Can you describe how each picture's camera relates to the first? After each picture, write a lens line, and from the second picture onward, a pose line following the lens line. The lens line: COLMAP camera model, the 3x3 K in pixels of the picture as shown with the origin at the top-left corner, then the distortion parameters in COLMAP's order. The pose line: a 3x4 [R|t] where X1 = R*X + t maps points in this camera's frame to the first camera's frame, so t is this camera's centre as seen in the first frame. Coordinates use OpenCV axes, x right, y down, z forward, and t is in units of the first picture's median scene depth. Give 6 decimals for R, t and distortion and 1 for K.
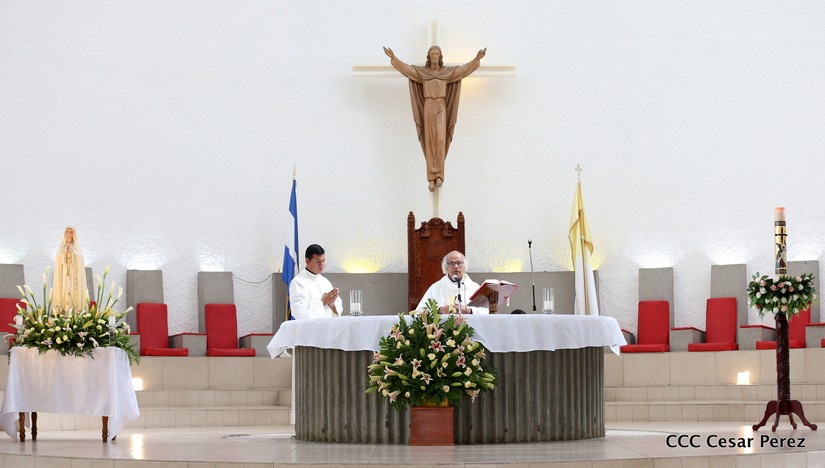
lens RADIAL K [[1597.5, 0, 413.3], [0, 1597.5, 236.2], [0, 0, 1]] dist [-0.209644, 0.000000]
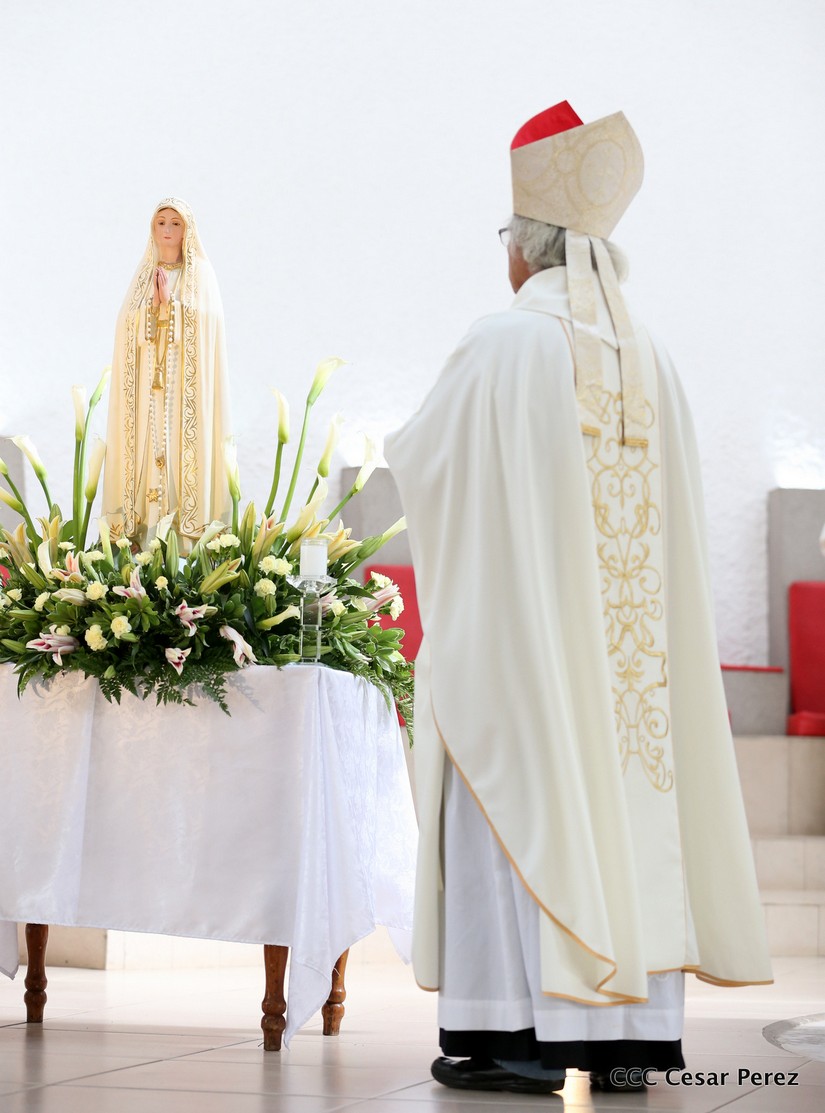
lens RADIAL K [[3120.5, 0, 413.2], [0, 3120.5, 551.6], [0, 0, 1]] dist [-0.126560, 0.000000]
pose [[0.961632, 0.002141, -0.274334, -0.040030], [0.000149, 0.999965, 0.008326, 0.047902], [0.274342, -0.008047, 0.961599, 0.533400]]
